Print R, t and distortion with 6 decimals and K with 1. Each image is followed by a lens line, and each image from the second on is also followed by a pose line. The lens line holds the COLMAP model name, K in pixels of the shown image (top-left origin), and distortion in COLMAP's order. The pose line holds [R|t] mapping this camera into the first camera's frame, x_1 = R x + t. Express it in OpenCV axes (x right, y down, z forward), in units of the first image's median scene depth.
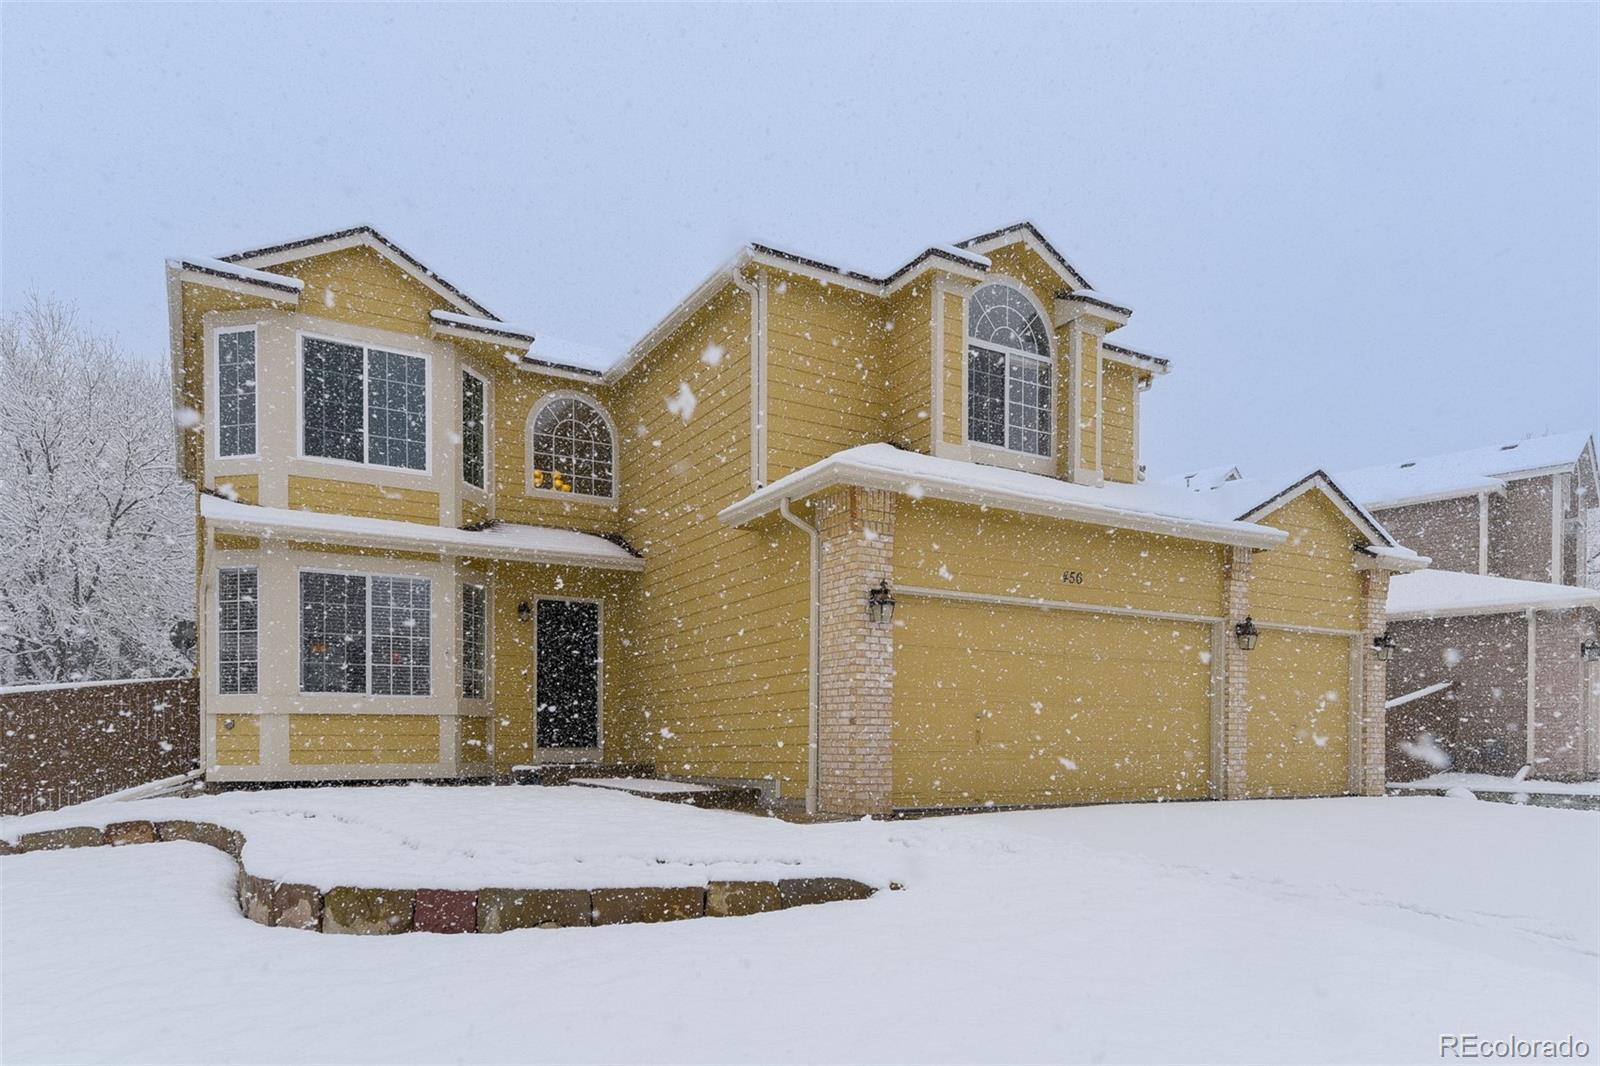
lens RADIAL K [[1005.2, 0, 799.9], [0, 1005.2, 540.7], [0, 0, 1]] dist [0.015316, 0.000746]
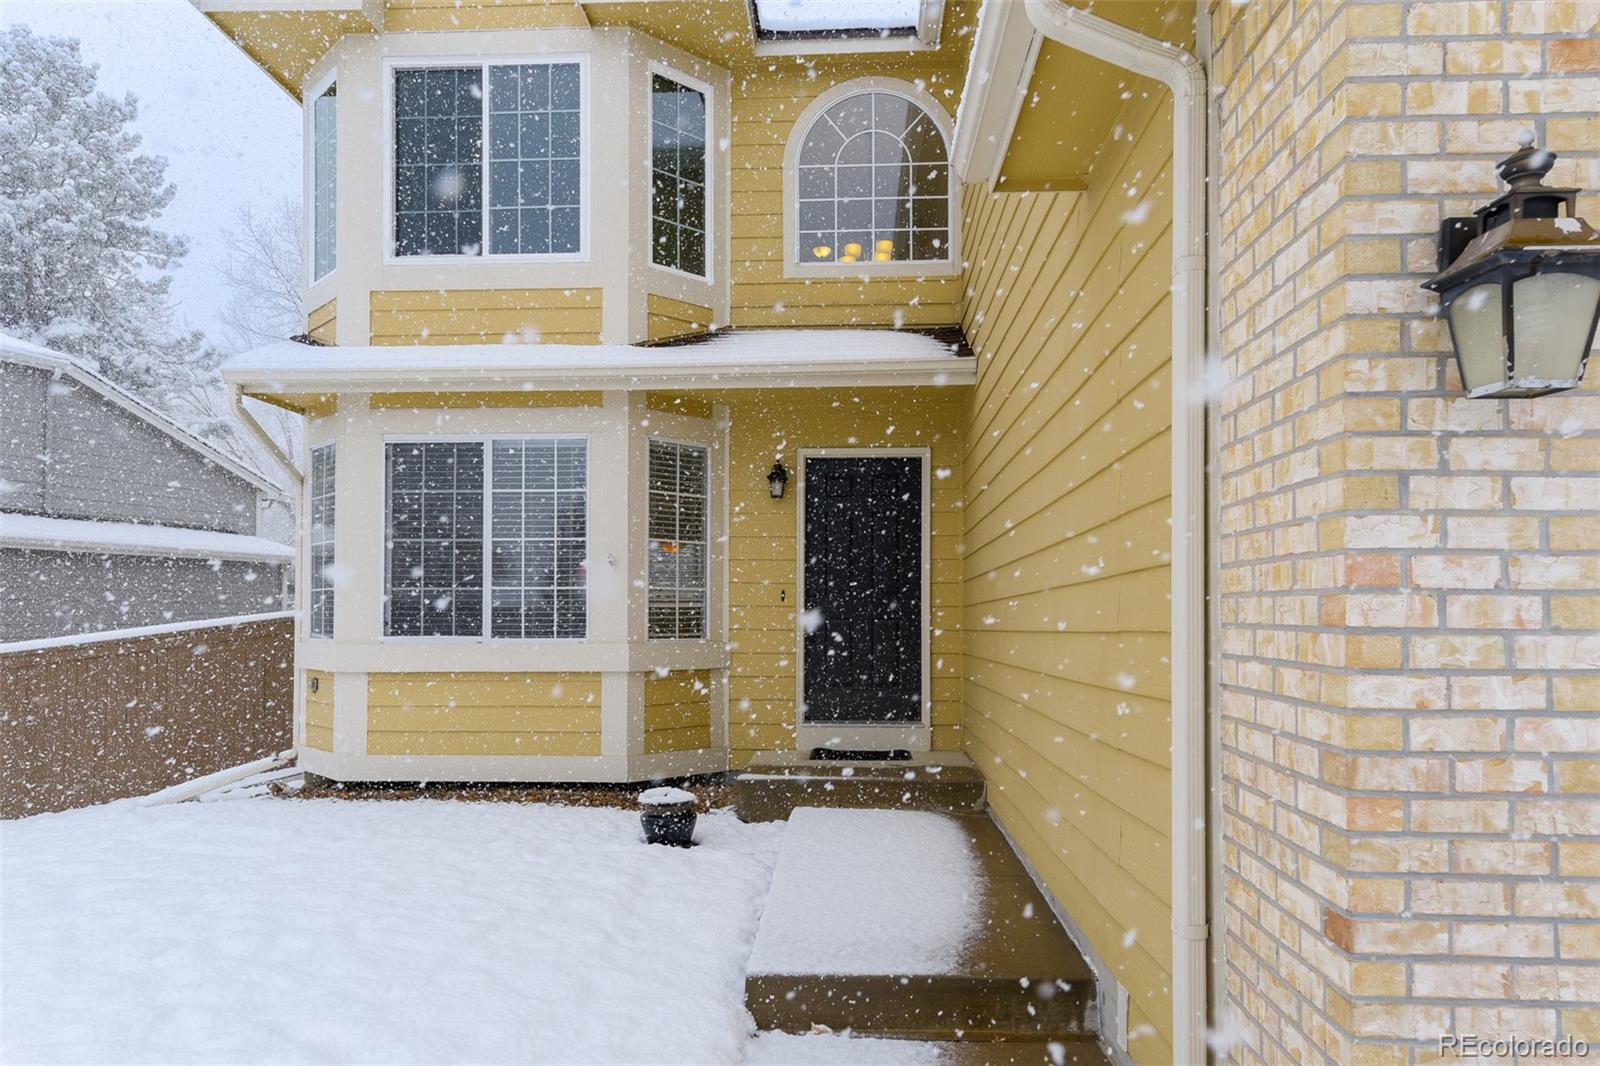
lens RADIAL K [[1005.2, 0, 799.9], [0, 1005.2, 540.7], [0, 0, 1]] dist [0.015316, 0.000746]
pose [[0.820092, -0.038381, -0.570943, 0.060654], [0.108554, 0.990065, 0.089369, 0.059741], [0.561841, -0.135269, 0.816111, 0.598975]]
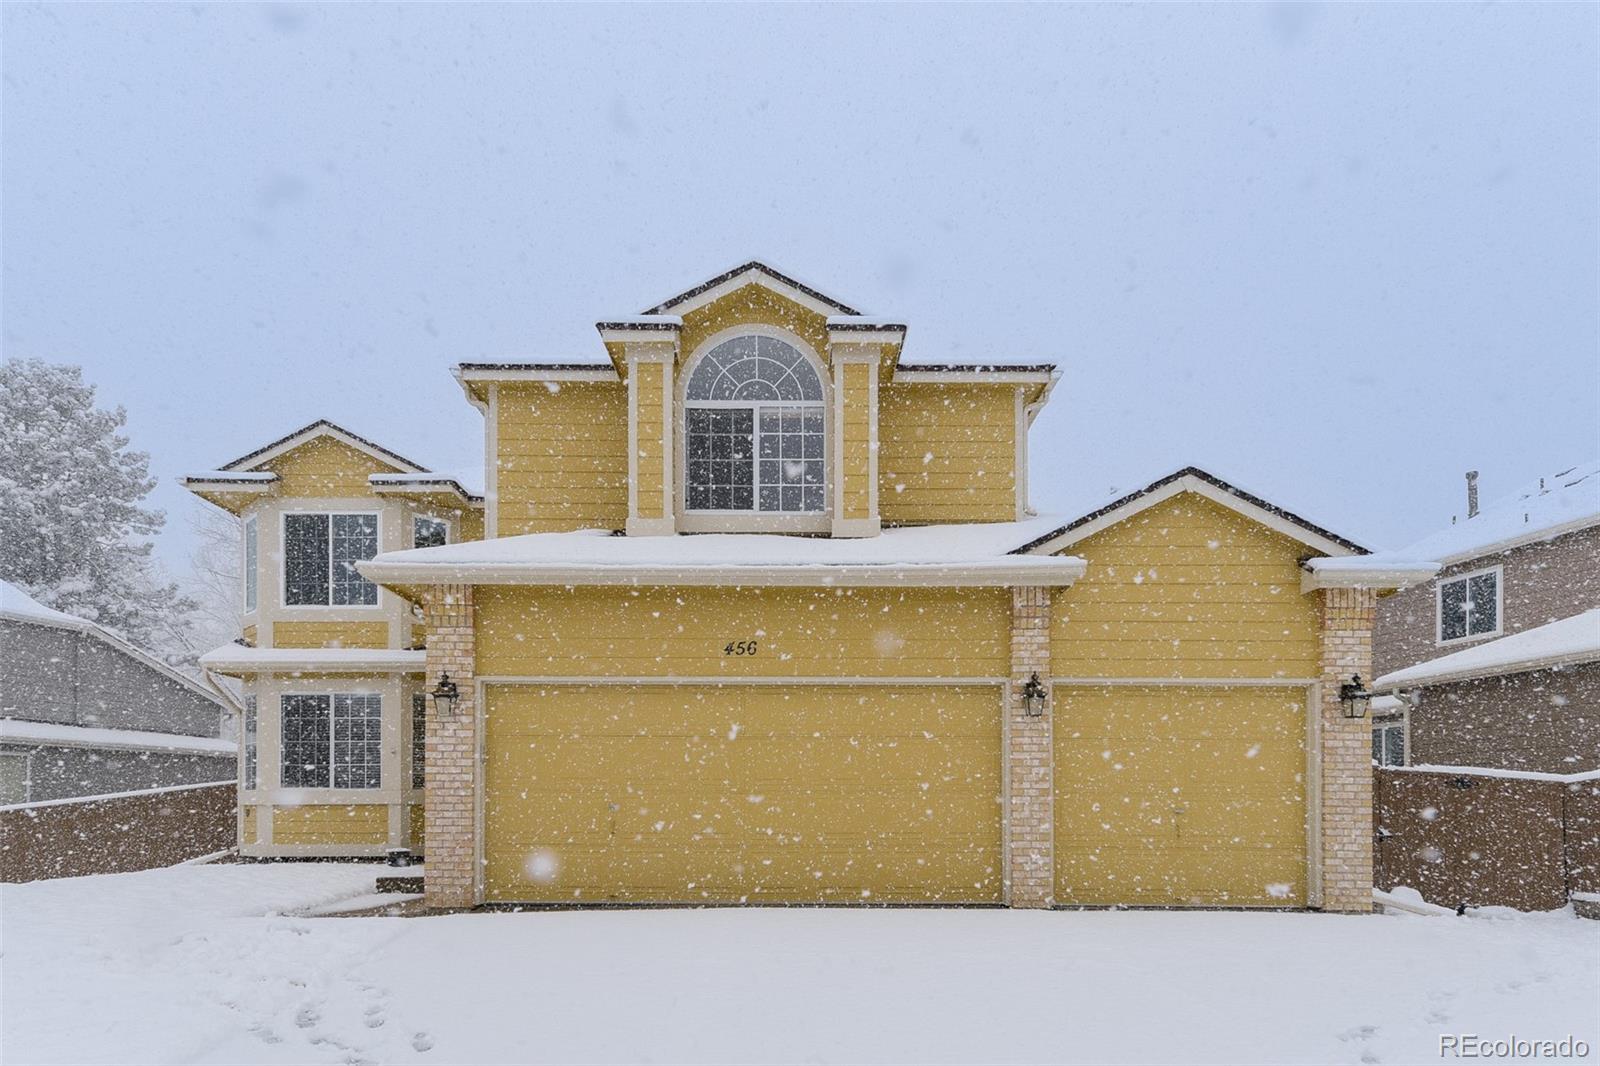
lens RADIAL K [[919.7, 0, 798.8], [0, 919.7, 627.8], [0, 0, 1]] dist [0.001764, -0.000288]
pose [[0.863060, -0.099749, -0.495154, 0.642684], [0.099093, 0.994694, -0.027661, 0.041107], [0.495286, -0.025193, 0.868365, 0.288041]]
